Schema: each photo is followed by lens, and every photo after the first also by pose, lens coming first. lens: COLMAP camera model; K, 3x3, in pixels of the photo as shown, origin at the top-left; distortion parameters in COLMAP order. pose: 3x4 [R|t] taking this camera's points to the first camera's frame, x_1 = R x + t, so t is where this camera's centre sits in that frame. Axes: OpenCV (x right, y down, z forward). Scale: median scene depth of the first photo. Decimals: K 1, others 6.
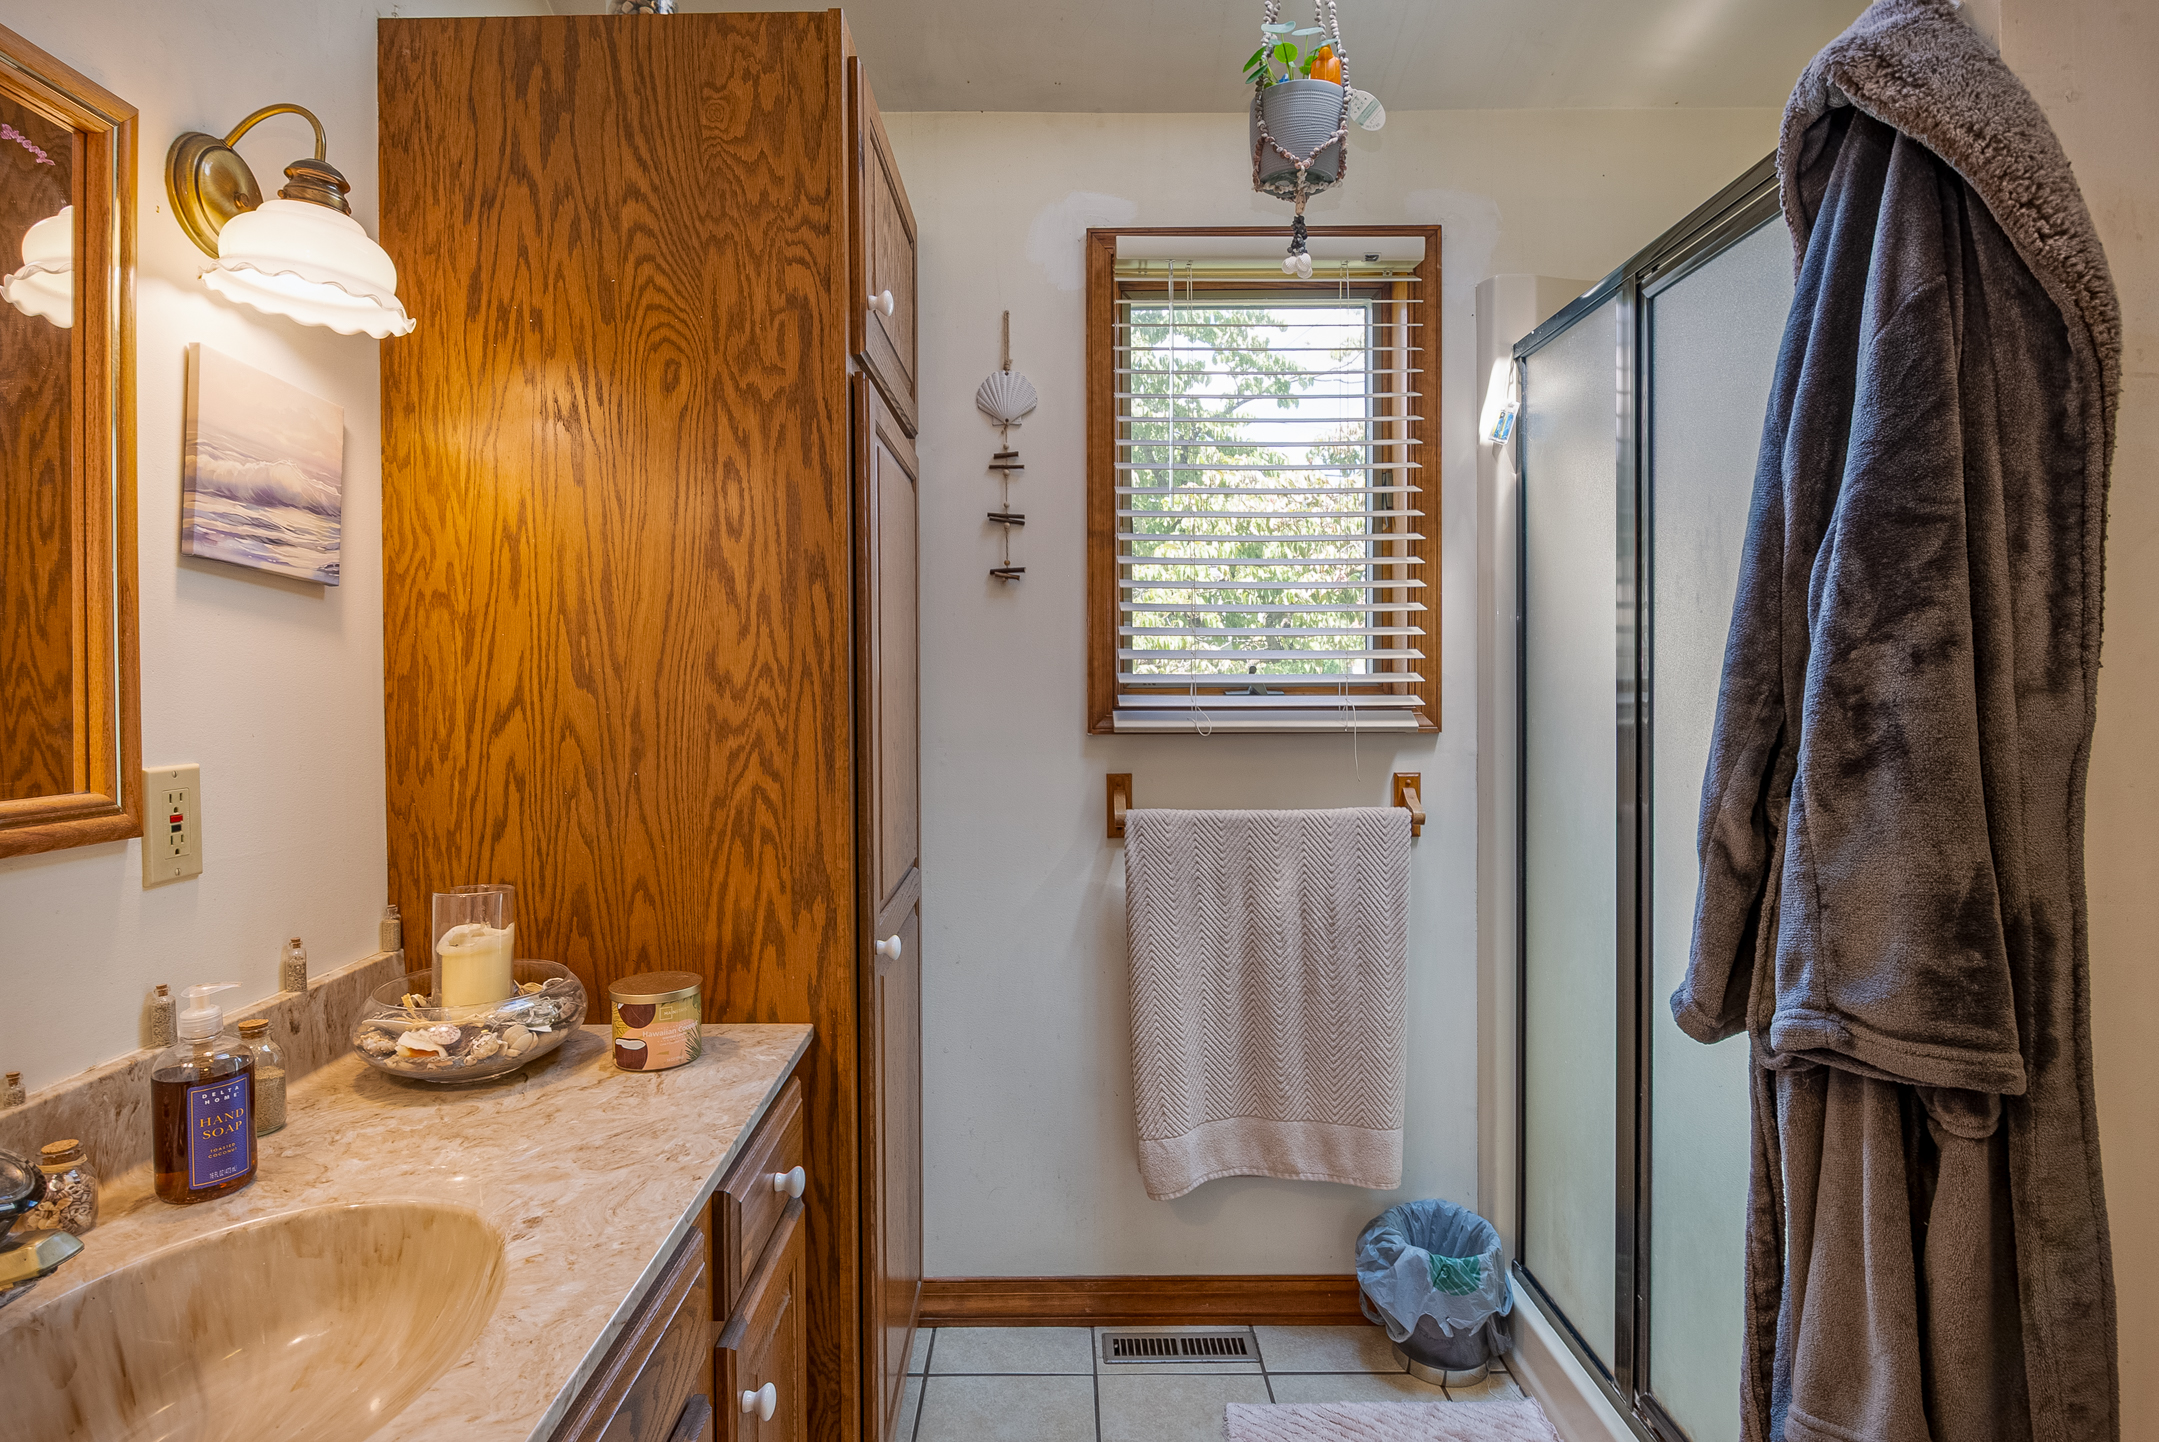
lens RADIAL K [[1096.1, 0, 1042.6], [0, 1096.1, 698.0], [0, 0, 1]] dist [0.001820, -0.011326]
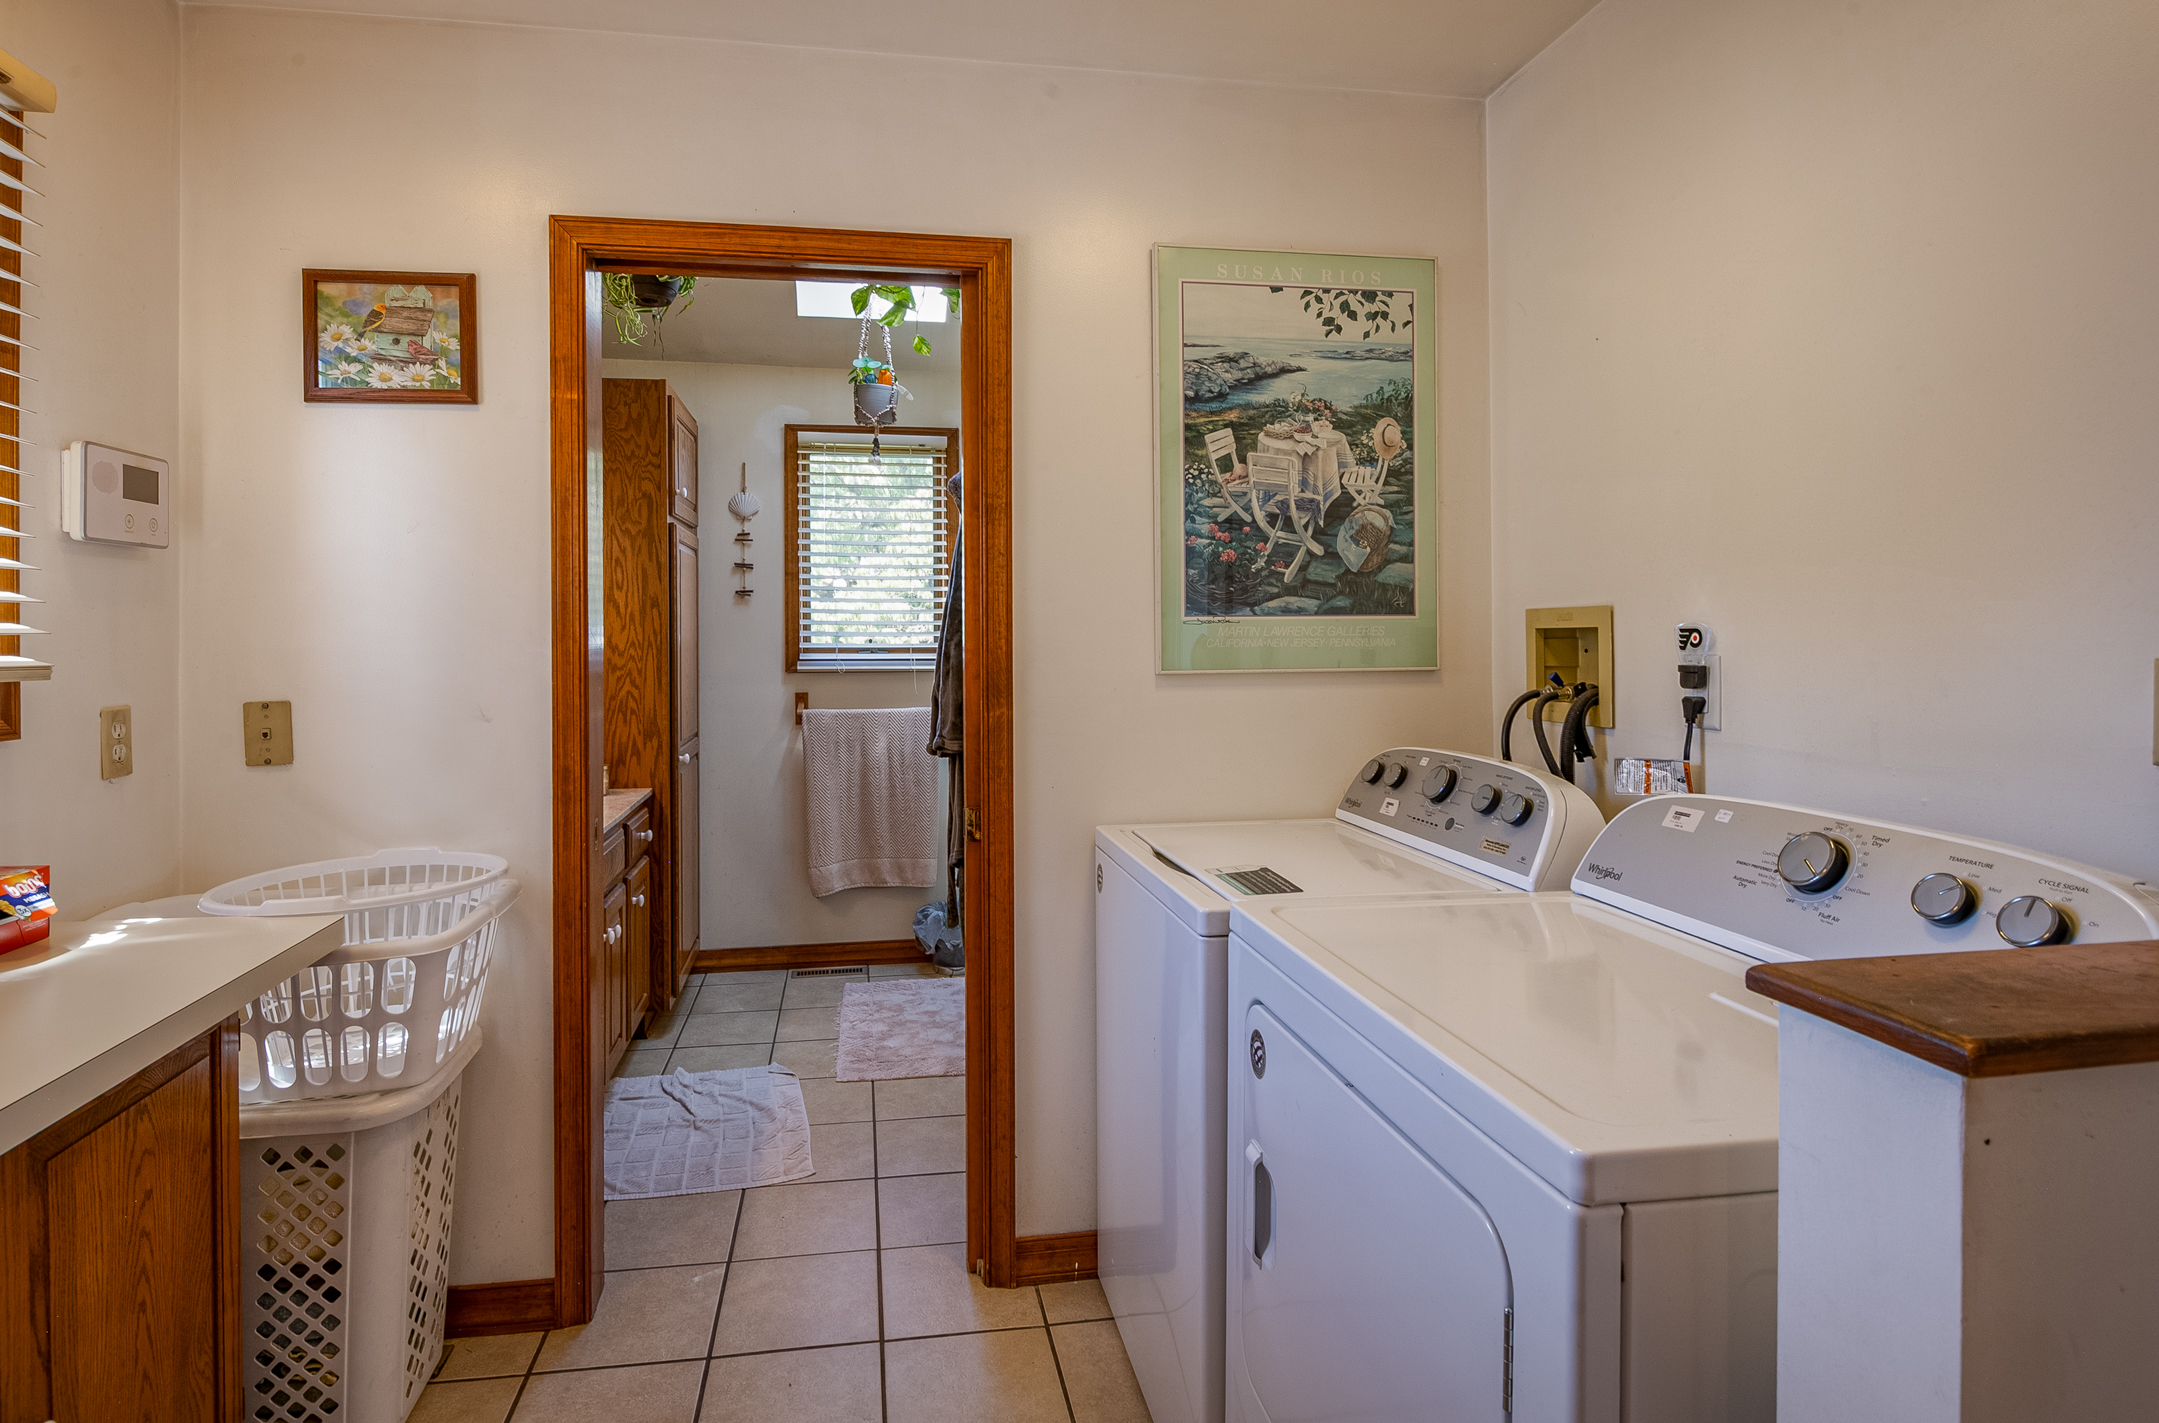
lens RADIAL K [[1164.6, 0, 1045.1], [0, 1164.6, 642.0], [0, 0, 1]] dist [-0.000404, -0.000053]
pose [[0.985450, 0.000433, 0.169965, 0.214171], [0.001426, 0.999940, -0.010816, -0.000273], [-0.169959, 0.010901, 0.985391, -1.724590]]
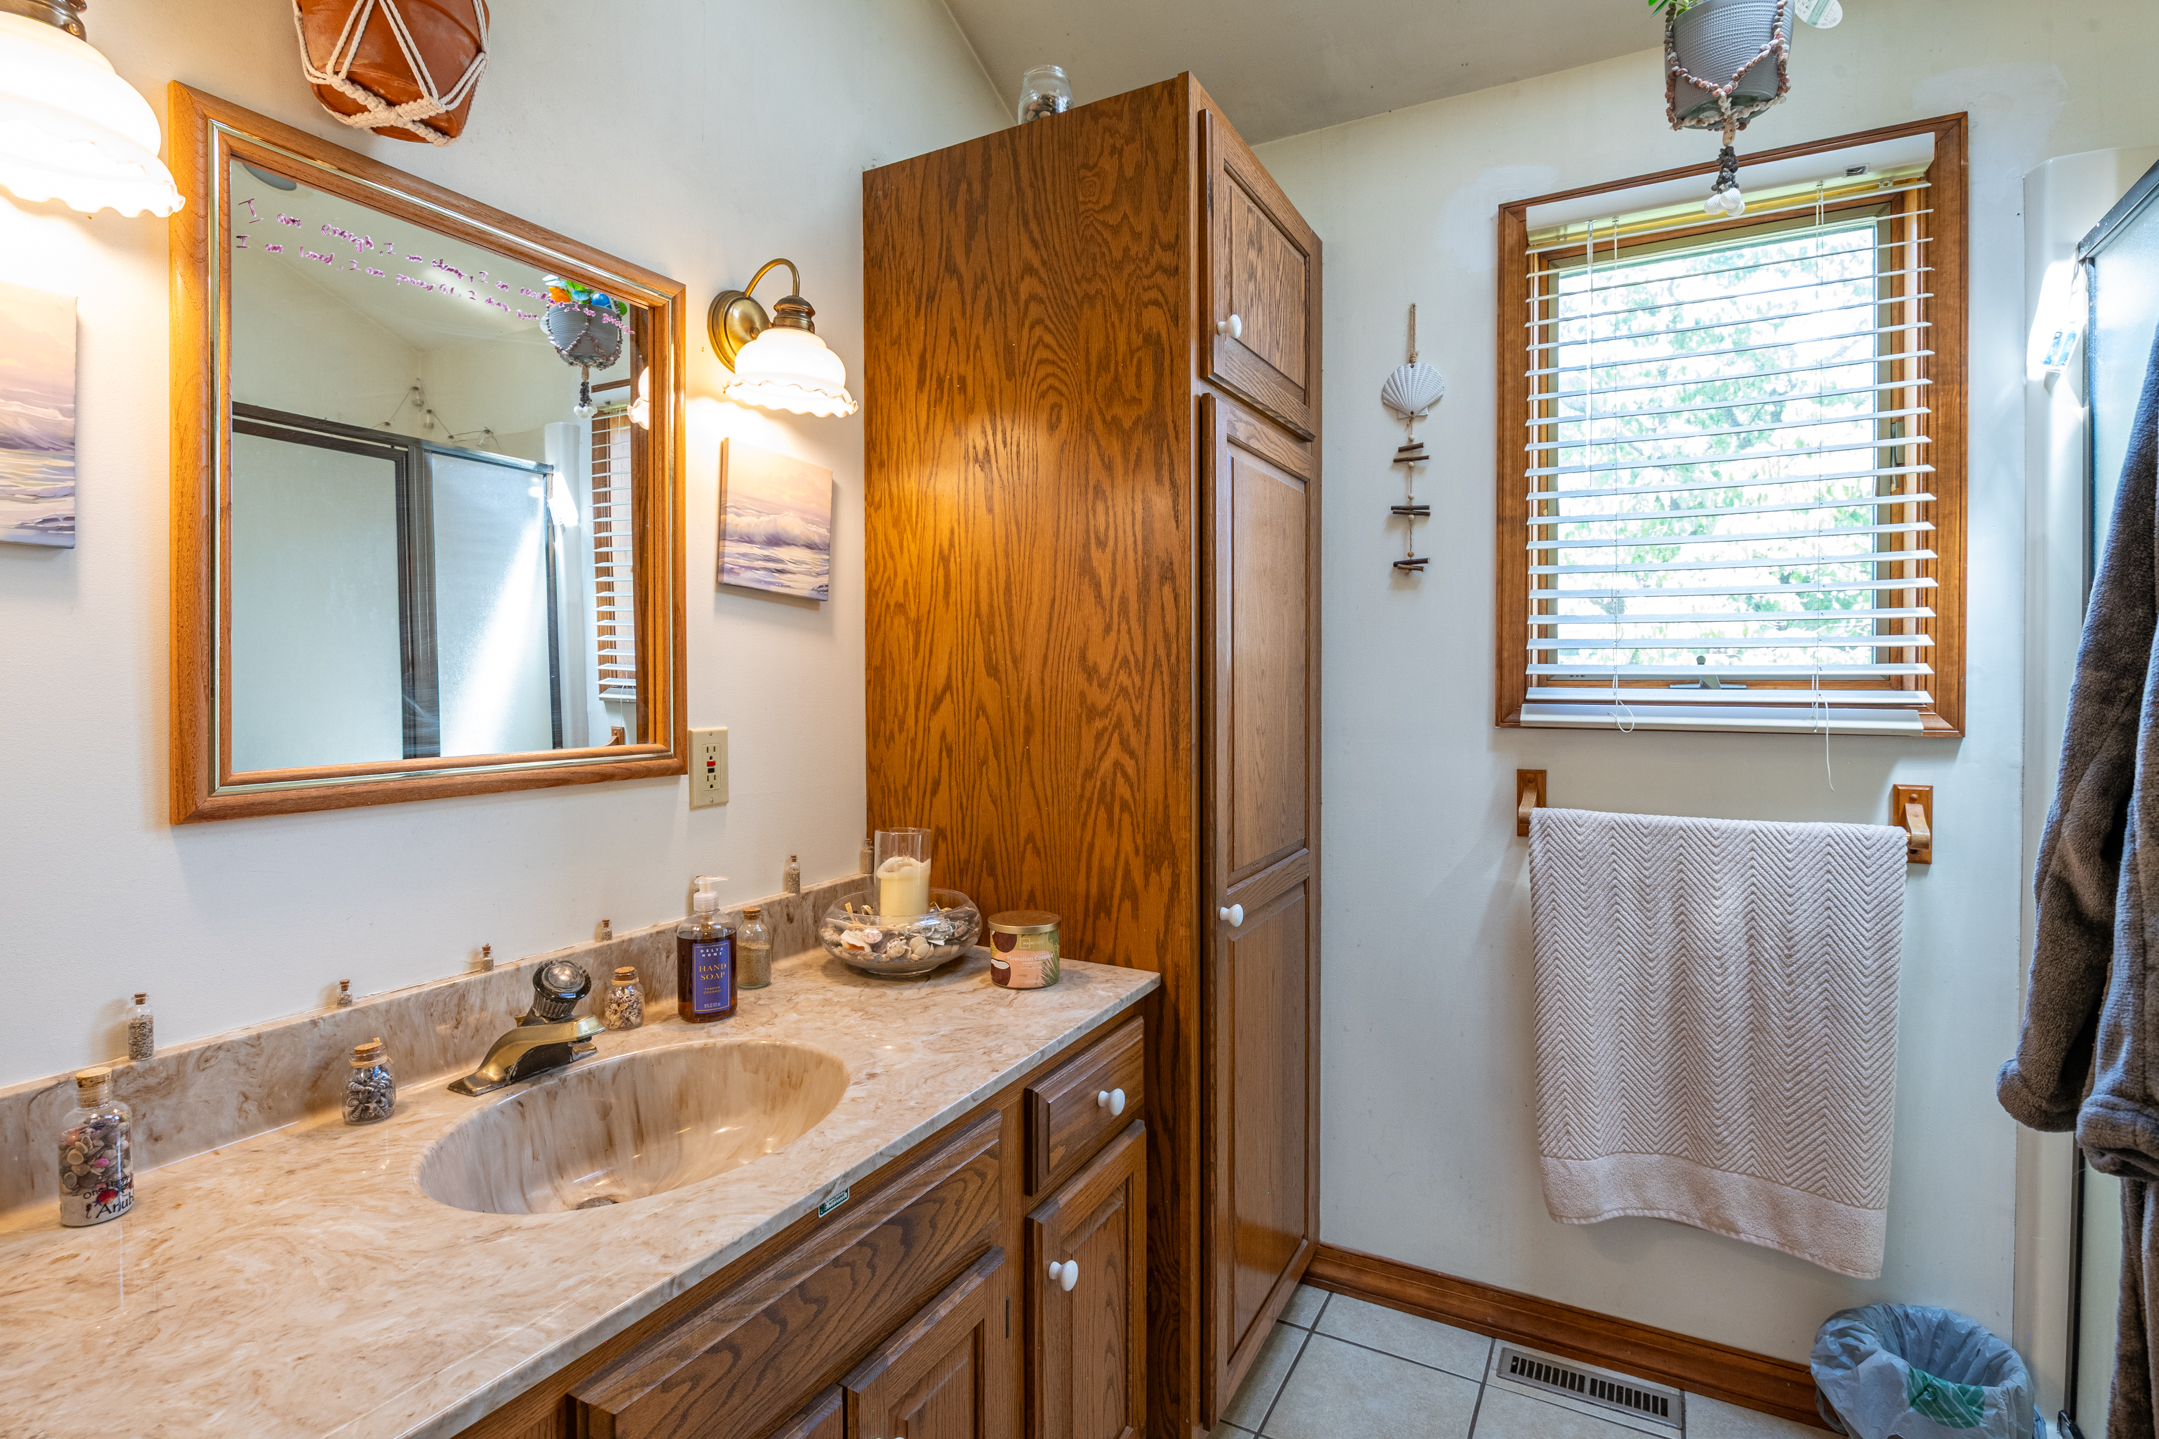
lens RADIAL K [[1057.8, 0, 1051.9], [0, 1057.8, 691.9], [0, 0, 1]] dist [0.000109, -0.007427]
pose [[0.871407, 0.012057, -0.490412, 0.227445], [-0.010464, 0.999927, 0.005992, 0.000285], [0.490449, -0.000090, 0.871470, -0.010658]]
